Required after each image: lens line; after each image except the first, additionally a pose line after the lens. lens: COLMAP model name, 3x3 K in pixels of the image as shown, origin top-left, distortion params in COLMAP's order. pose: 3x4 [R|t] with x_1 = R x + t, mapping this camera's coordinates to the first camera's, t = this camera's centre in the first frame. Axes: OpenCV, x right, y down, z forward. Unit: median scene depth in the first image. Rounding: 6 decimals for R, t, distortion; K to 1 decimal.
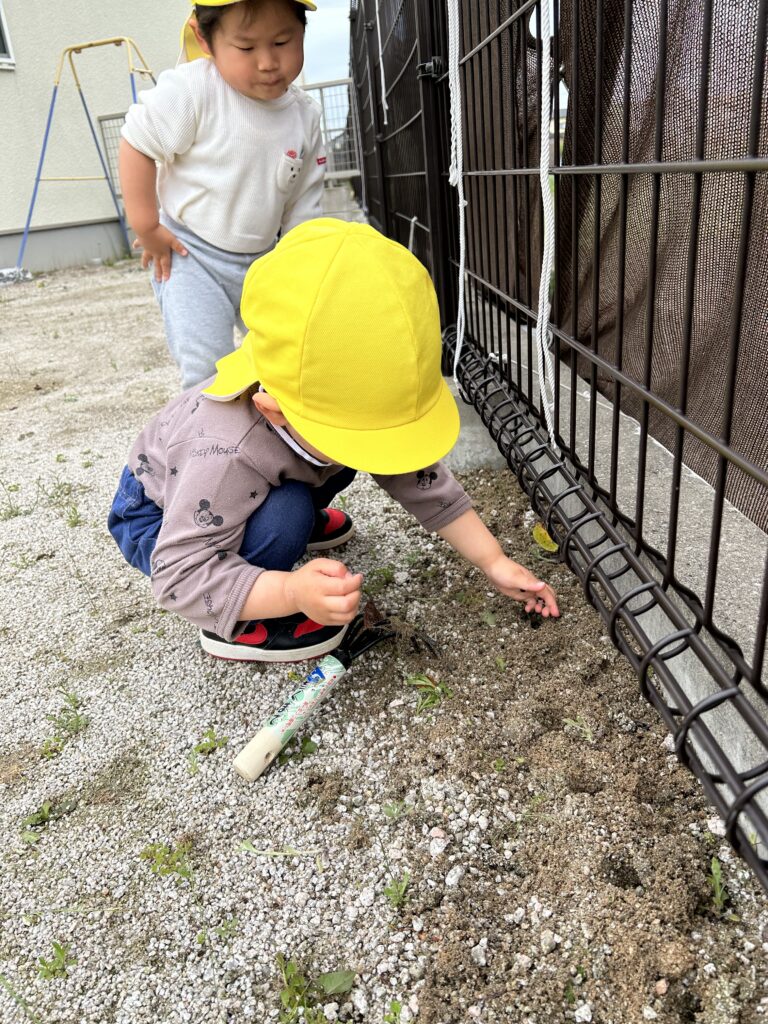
lens RADIAL K [[775.8, 0, 377.4], [0, 775.8, 514.7], [0, 0, 1]] dist [-0.044725, 0.011768]
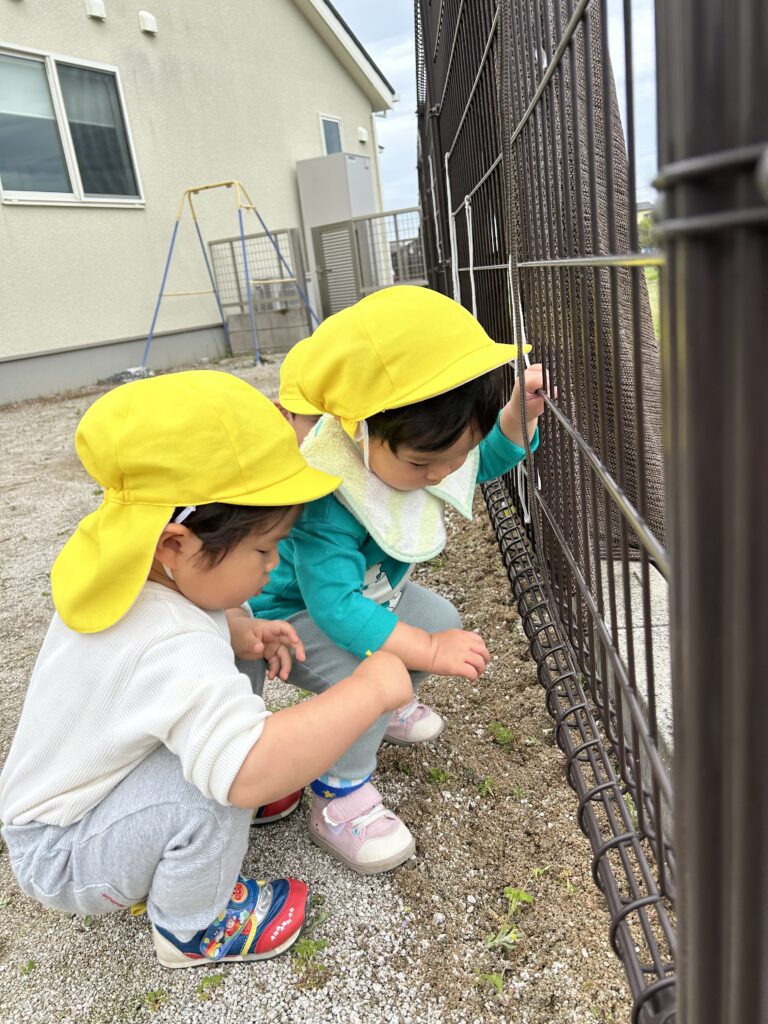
lens RADIAL K [[775.8, 0, 386.8], [0, 775.8, 509.0], [0, 0, 1]] dist [-0.044725, 0.011768]
pose [[0.996474, -0.003495, -0.083831, 0.012604], [-0.006402, 0.993052, -0.117504, 0.037559], [0.083659, 0.117626, 0.989528, -0.133912]]
